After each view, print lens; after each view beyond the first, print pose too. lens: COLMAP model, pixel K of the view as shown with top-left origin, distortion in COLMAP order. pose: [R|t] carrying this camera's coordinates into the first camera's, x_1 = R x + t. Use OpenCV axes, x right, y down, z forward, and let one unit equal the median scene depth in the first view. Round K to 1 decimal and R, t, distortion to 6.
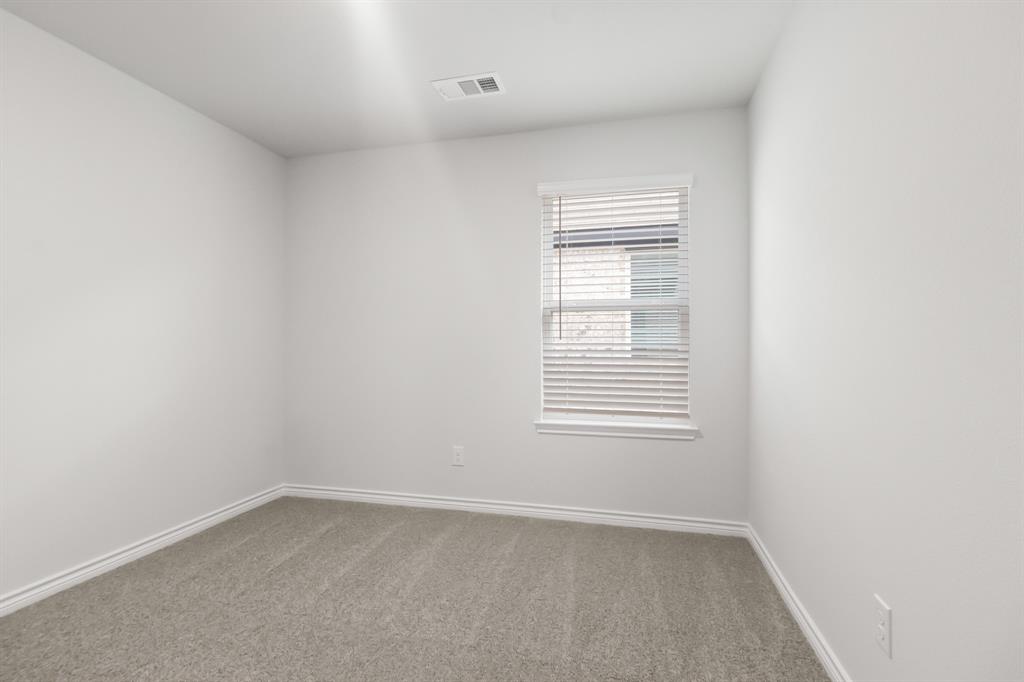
lens RADIAL K [[490.3, 0, 511.2], [0, 490.3, 357.4], [0, 0, 1]] dist [0.001922, 0.000042]
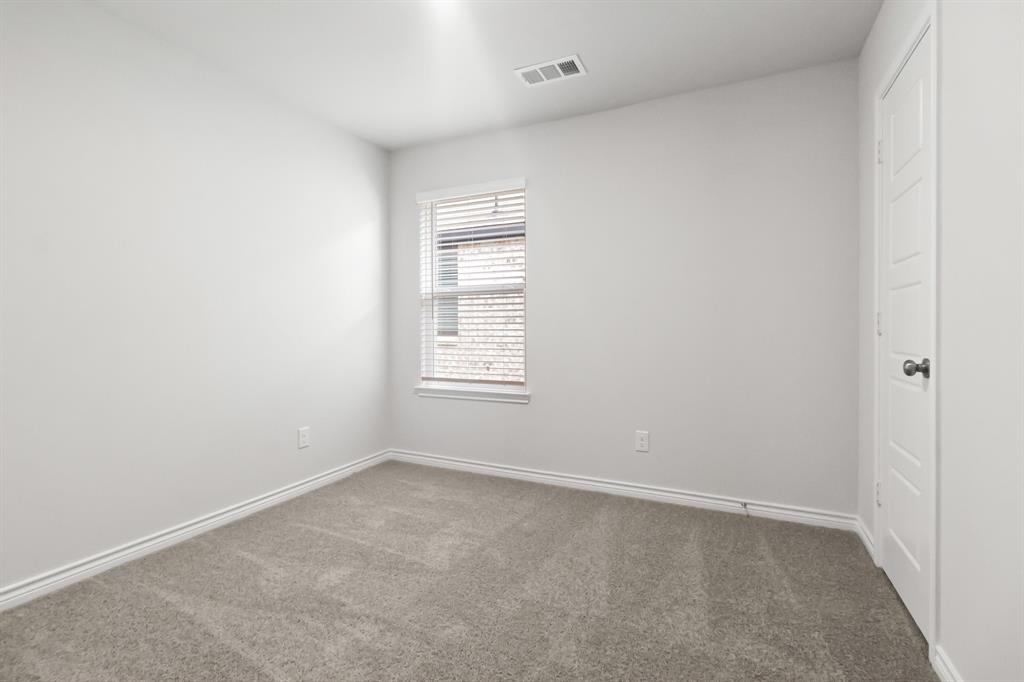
lens RADIAL K [[477.3, 0, 505.7], [0, 477.3, 339.2], [0, 0, 1]] dist [0.002596, 0.000281]
pose [[0.982035, 0.001687, -0.188692, 0.044054], [-0.000188, 0.999968, 0.007961, 0.000229], [0.188700, -0.007782, 0.982004, -0.011436]]
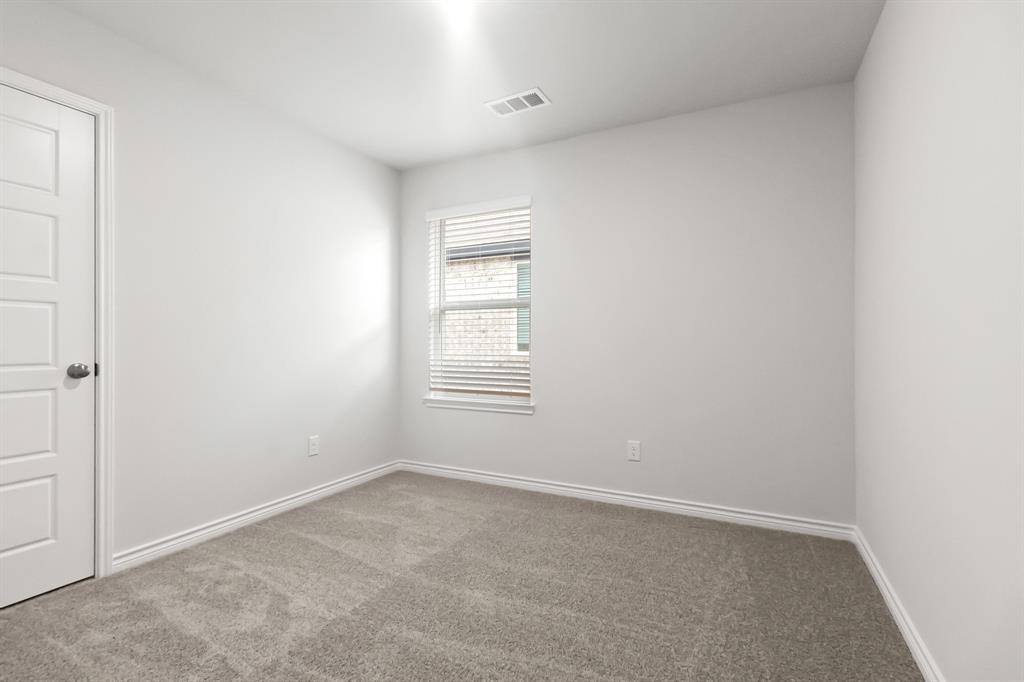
lens RADIAL K [[469.8, 0, 511.8], [0, 469.8, 347.3], [0, 0, 1]] dist [-0.003781, -0.000149]
pose [[0.976126, -0.001065, -0.217205, 0.469113], [0.000598, 0.999997, -0.002216, 0.002546], [0.217206, 0.002033, 0.976124, -0.122164]]
